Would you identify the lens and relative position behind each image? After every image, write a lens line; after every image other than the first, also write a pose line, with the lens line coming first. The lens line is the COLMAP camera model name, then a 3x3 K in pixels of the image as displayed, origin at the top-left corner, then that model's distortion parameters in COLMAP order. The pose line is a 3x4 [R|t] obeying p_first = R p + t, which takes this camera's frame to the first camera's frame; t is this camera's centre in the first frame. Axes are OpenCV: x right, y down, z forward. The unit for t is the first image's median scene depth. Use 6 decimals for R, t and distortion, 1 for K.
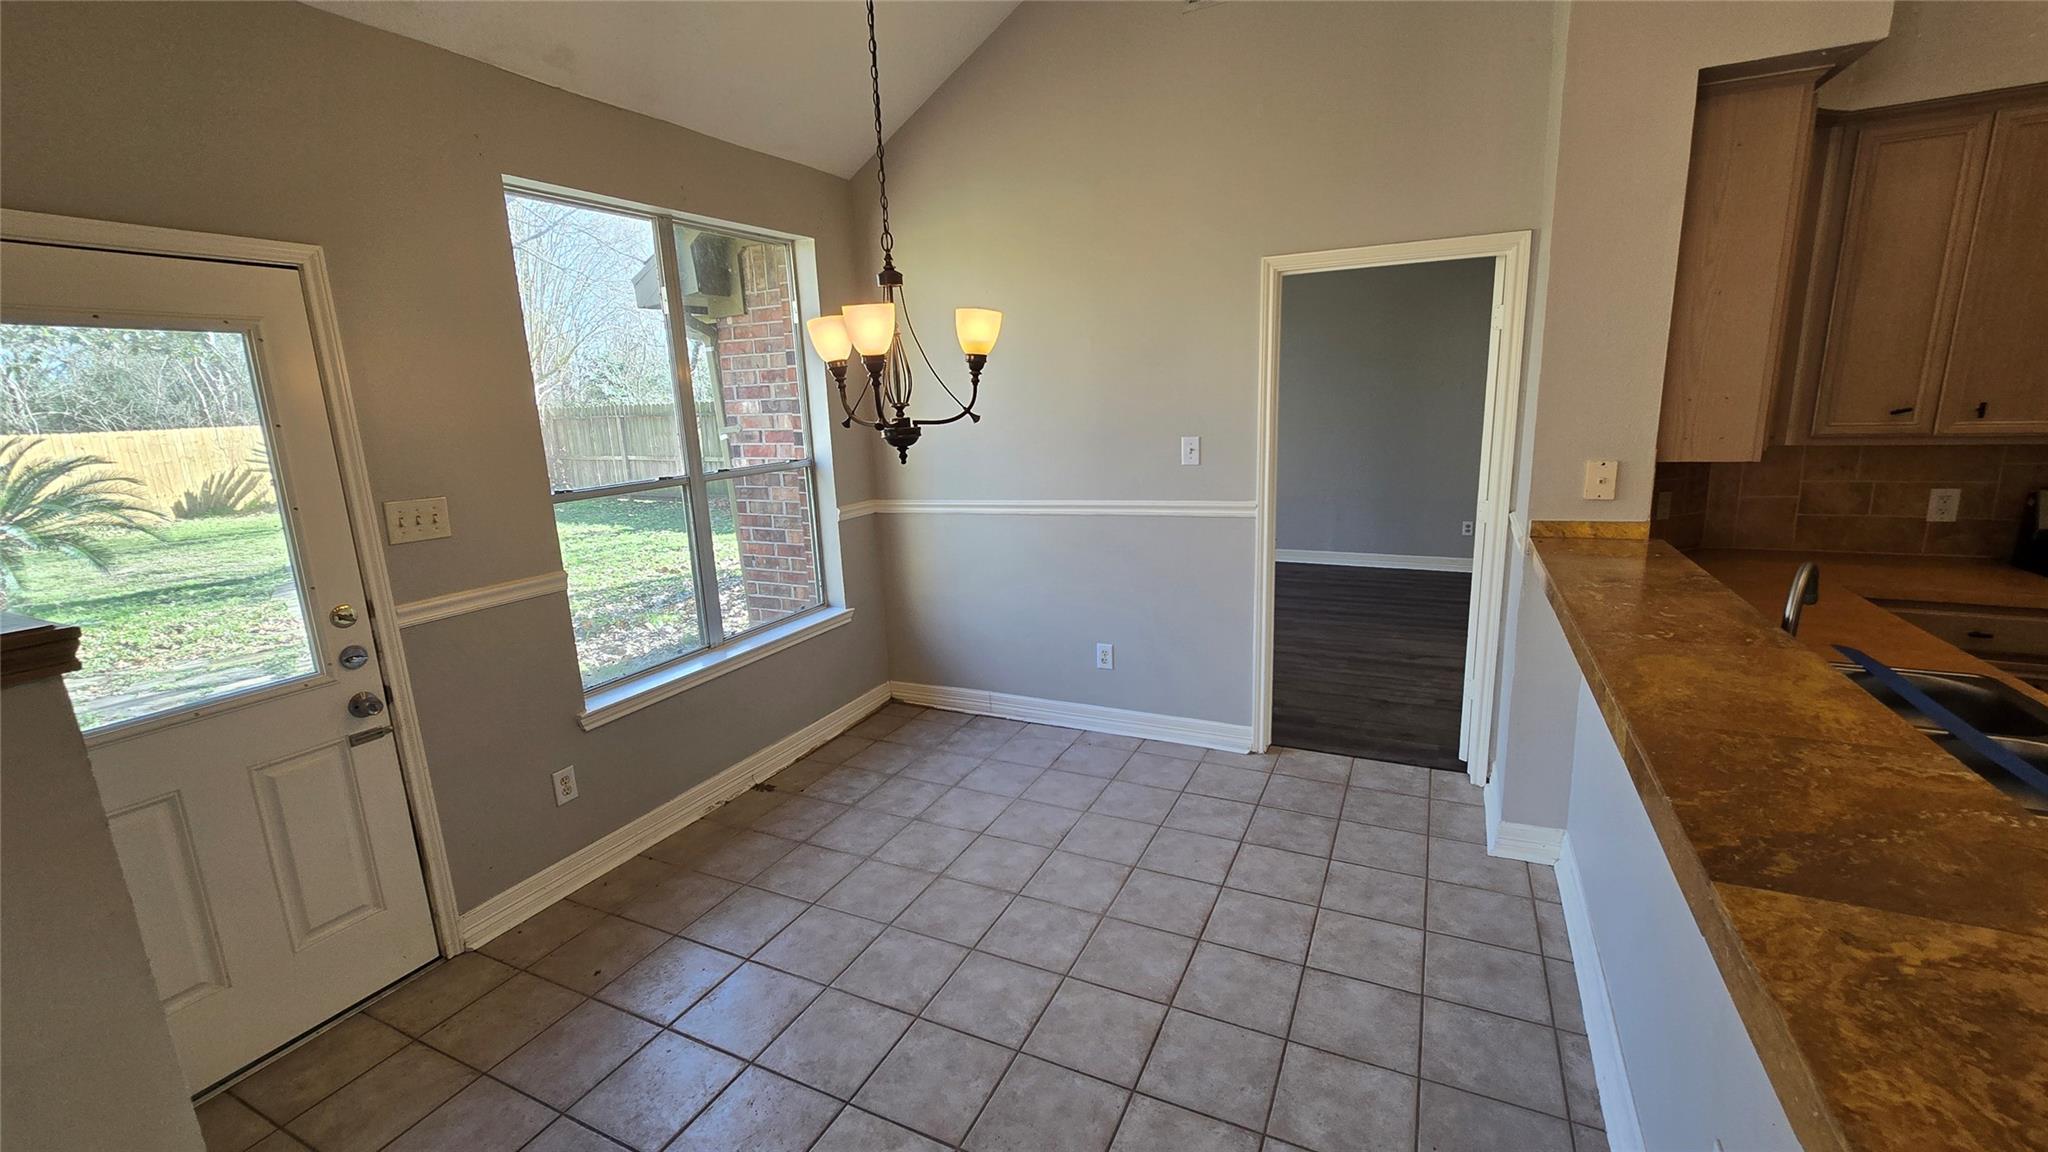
lens RADIAL K [[840.7, 0, 1021.3], [0, 840.7, 576.3], [0, 0, 1]] dist [-0.000383, 0.000228]
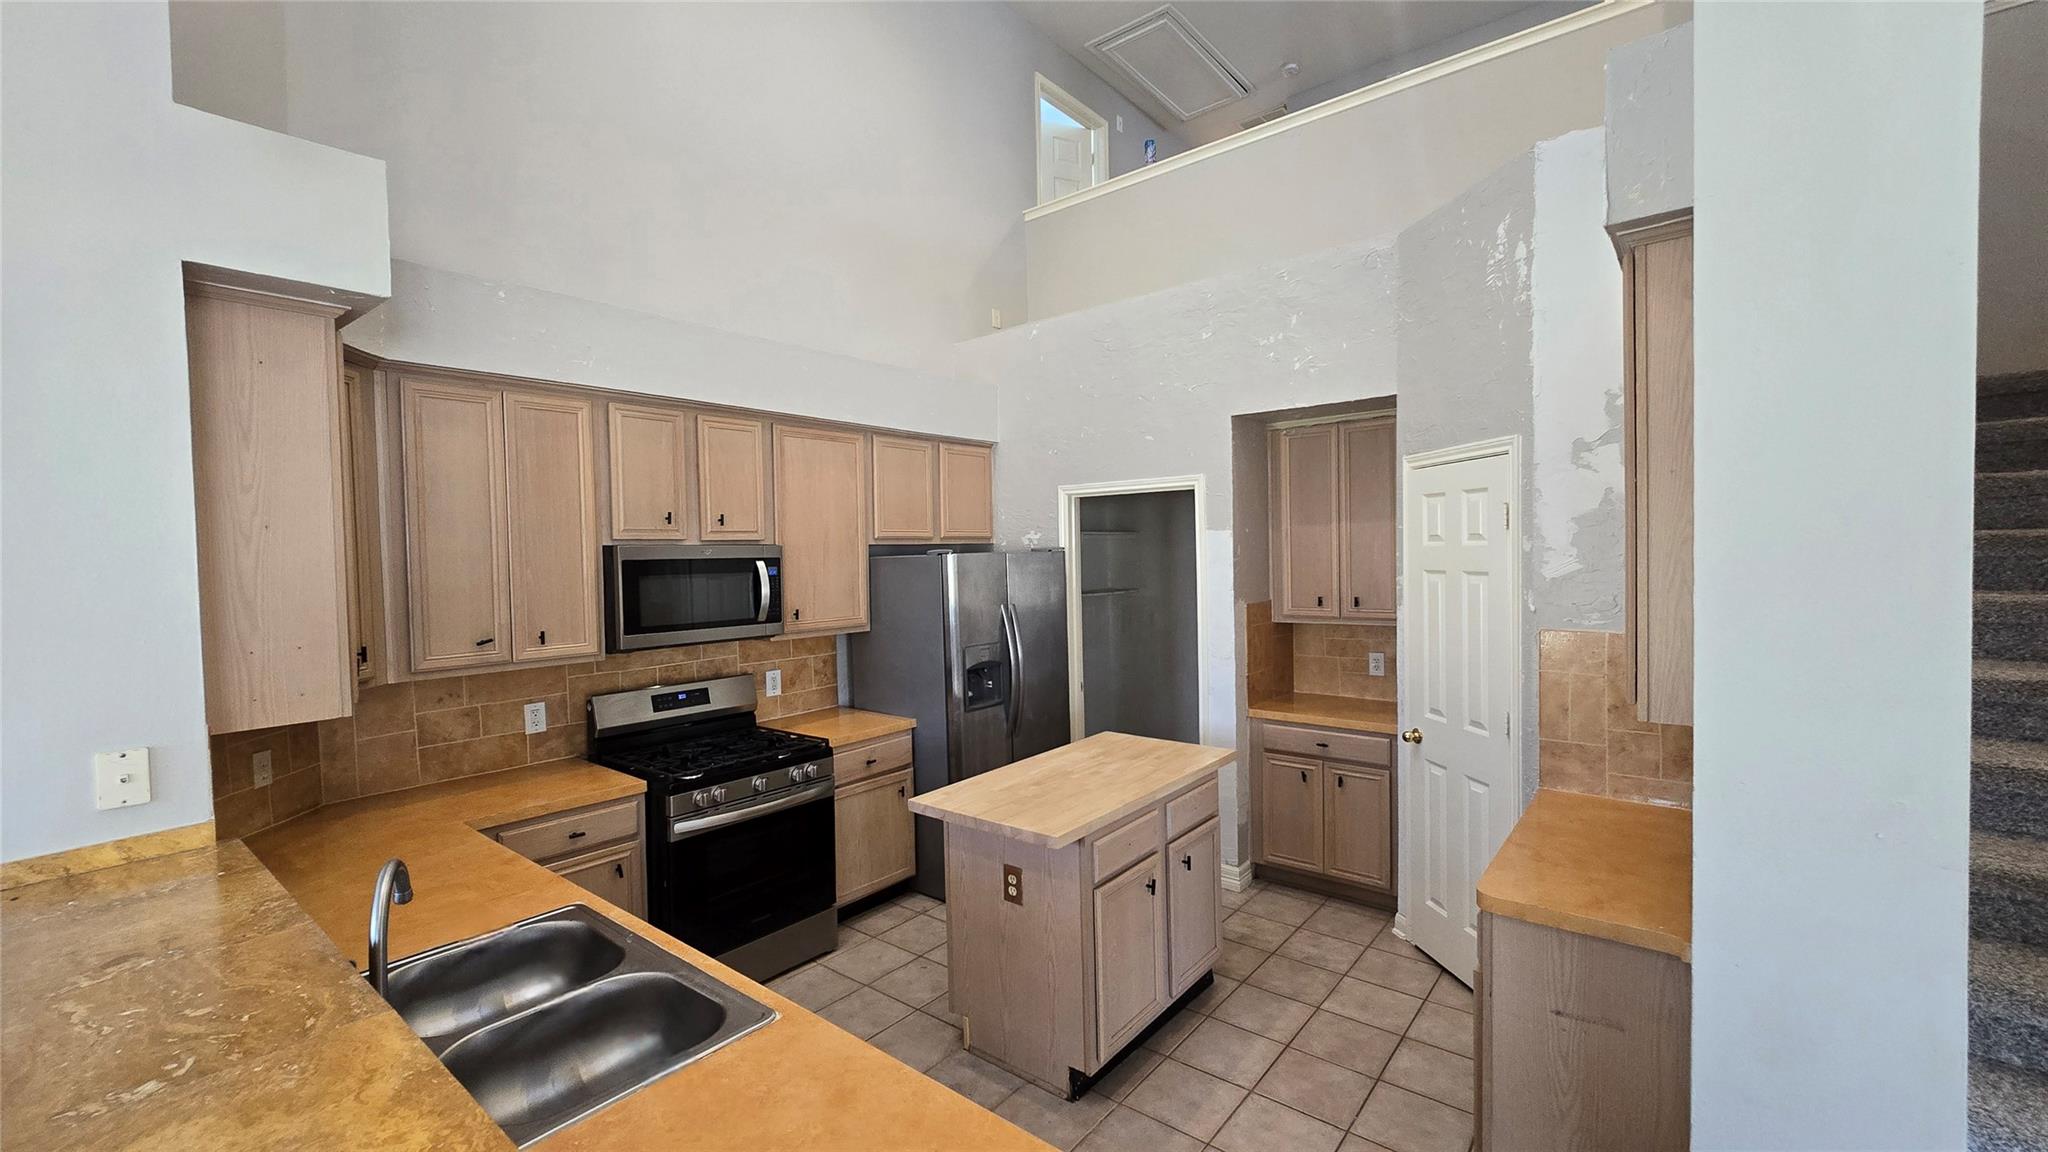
lens RADIAL K [[834.7, 0, 1026.7], [0, 834.7, 573.9], [0, 0, 1]] dist [-0.000487, -0.000182]
pose [[0.225866, 0.005933, 0.974140, 0.188395], [0.221492, 0.973478, -0.057284, -0.074031], [-0.948644, 0.228703, 0.218562, 0.107734]]
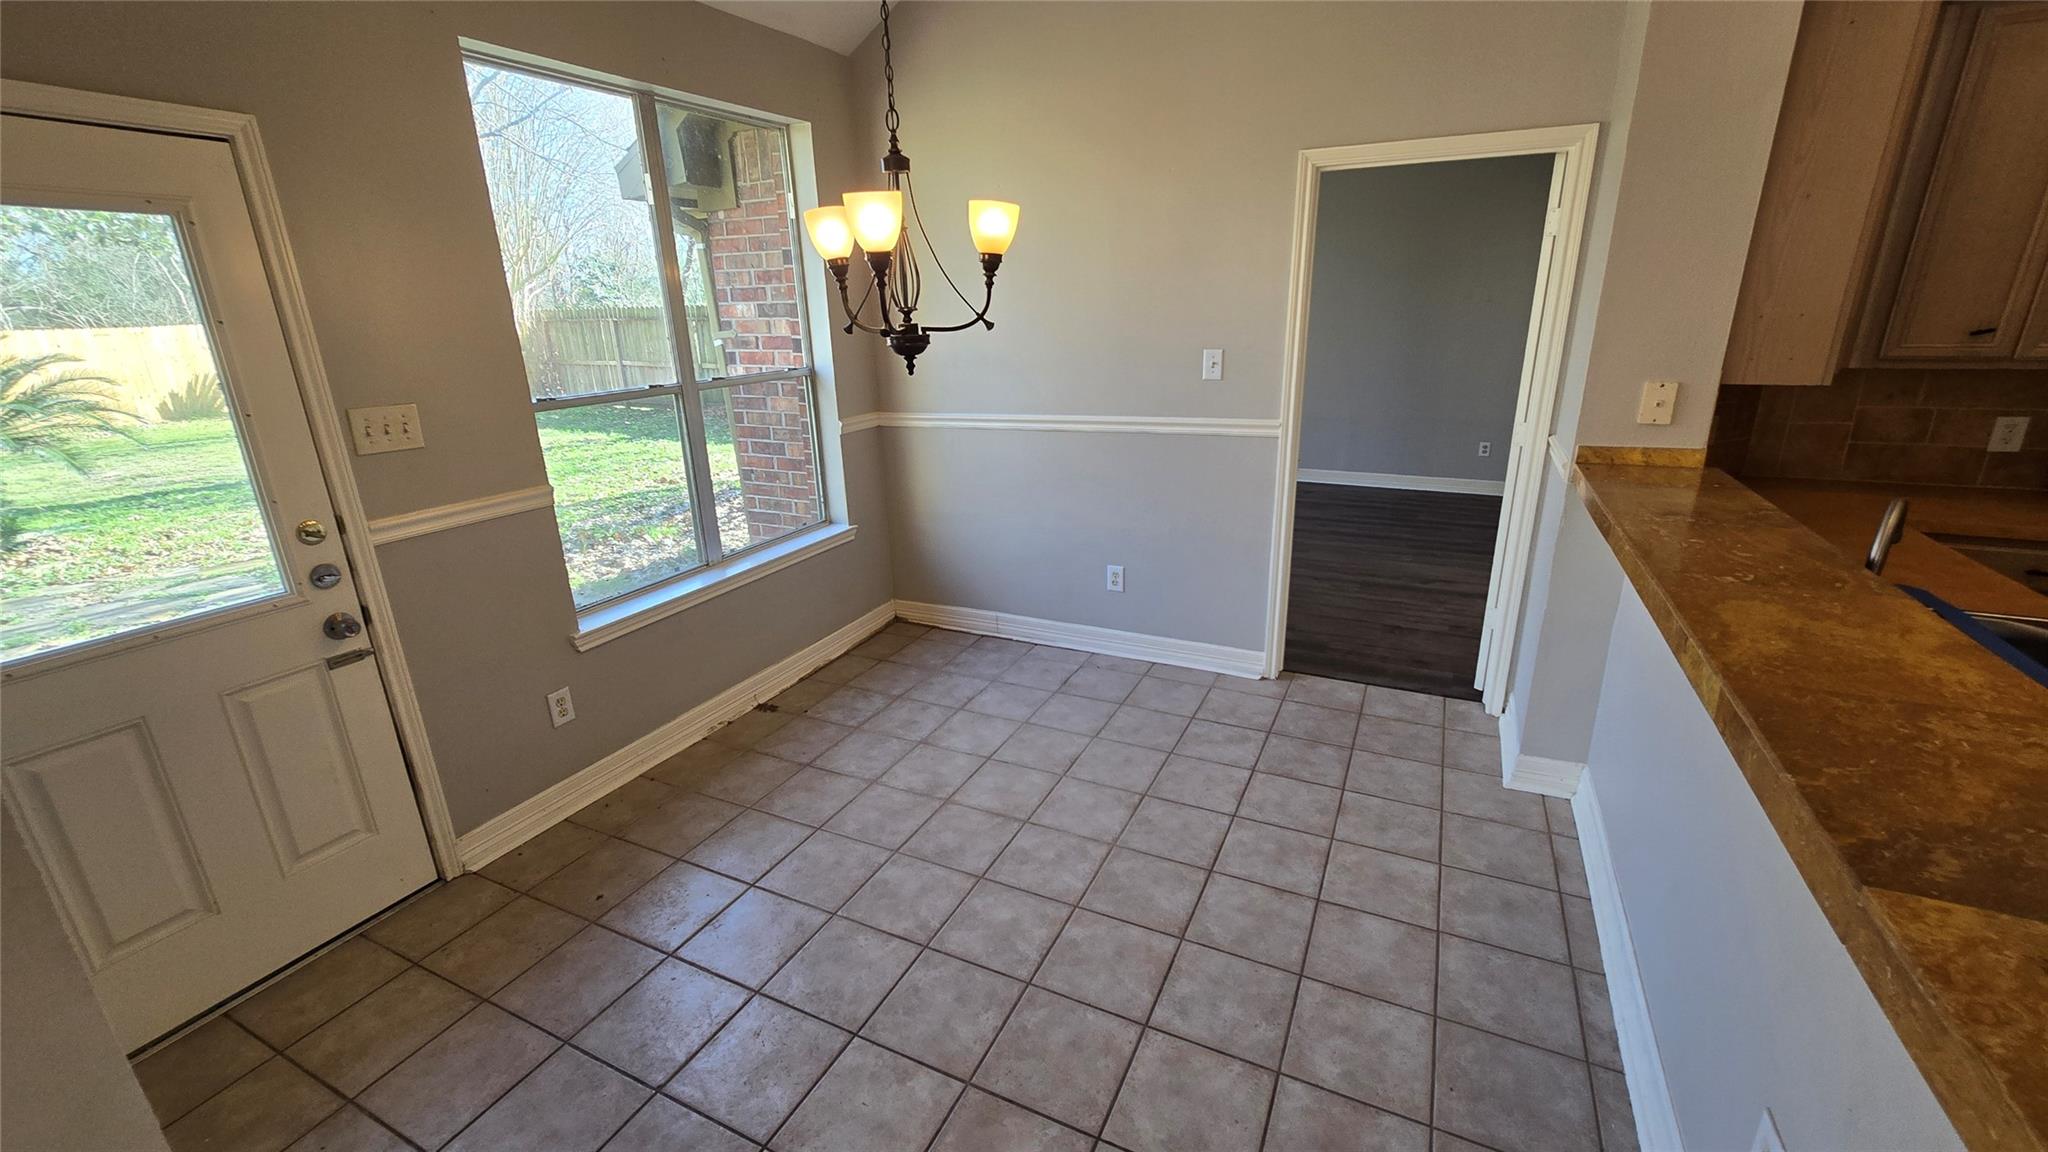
lens RADIAL K [[834.7, 0, 1026.7], [0, 834.7, 573.9], [0, 0, 1]] dist [-0.000487, -0.000182]
pose [[0.999899, 0.012752, 0.006268, -0.015017], [-0.013318, 0.994835, 0.100627, -0.009489], [-0.004952, -0.100700, 0.994904, 0.062252]]
